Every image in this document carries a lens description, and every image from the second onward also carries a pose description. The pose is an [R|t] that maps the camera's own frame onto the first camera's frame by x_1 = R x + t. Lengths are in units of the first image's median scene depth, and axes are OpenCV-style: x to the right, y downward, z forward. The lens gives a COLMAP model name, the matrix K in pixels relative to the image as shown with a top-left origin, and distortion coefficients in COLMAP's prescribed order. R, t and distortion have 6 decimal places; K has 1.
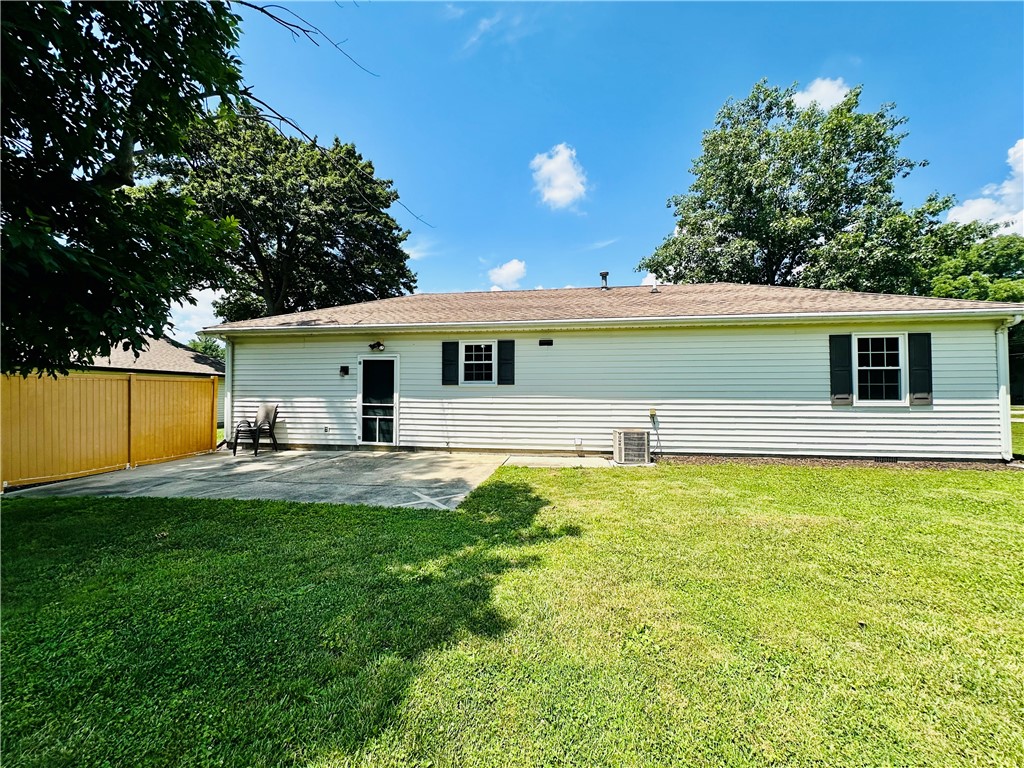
lens RADIAL K [[408.0, 0, 511.5], [0, 408.0, 385.4], [0, 0, 1]] dist [-0.002405, 0.000723]
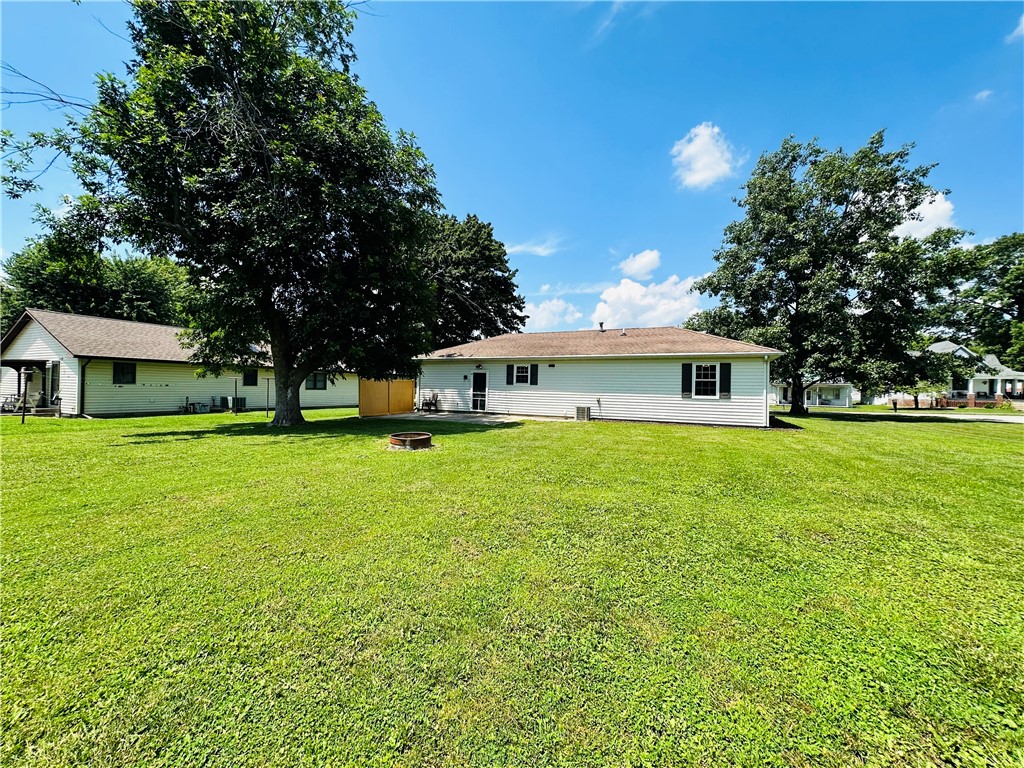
lens RADIAL K [[408.0, 0, 511.5], [0, 408.0, 385.4], [0, 0, 1]] dist [-0.002405, 0.000723]
pose [[0.952453, 0.015889, -0.304270, 0.512050], [-0.012088, 0.999824, 0.014371, -0.028118], [0.304444, -0.010009, 0.952478, -1.051260]]
